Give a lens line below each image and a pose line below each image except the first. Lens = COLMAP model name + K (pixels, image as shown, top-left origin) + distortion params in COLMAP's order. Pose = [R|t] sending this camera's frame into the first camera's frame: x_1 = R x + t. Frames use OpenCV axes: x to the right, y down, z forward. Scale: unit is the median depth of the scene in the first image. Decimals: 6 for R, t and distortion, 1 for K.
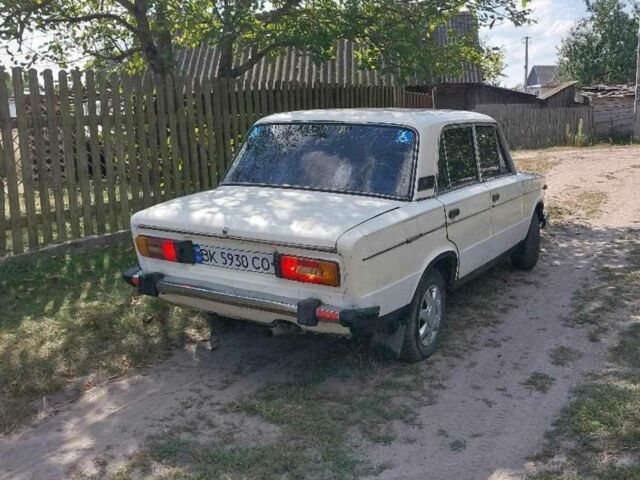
lens RADIAL K [[650.1, 0, 311.7], [0, 650.1, 240.5], [0, 0, 1]] dist [0.019566, -0.014350]
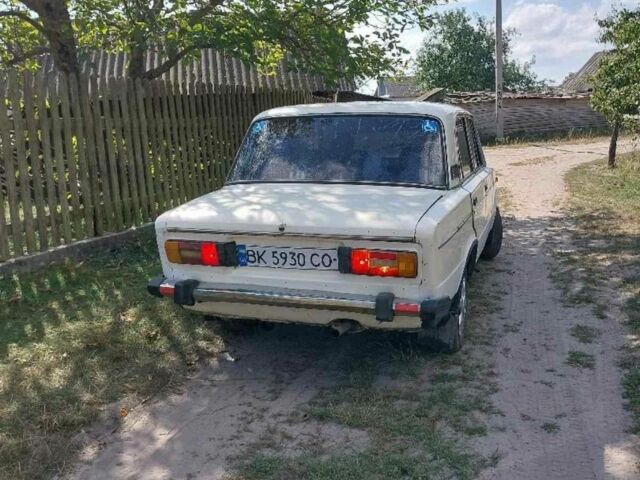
lens RADIAL K [[650.1, 0, 311.7], [0, 650.1, 240.5], [0, 0, 1]] dist [0.019566, -0.014350]
pose [[0.977433, -0.056689, 0.203498, -0.258448], [0.059940, 0.998153, -0.009845, 0.014011], [-0.202564, 0.021820, 0.979026, 0.075370]]
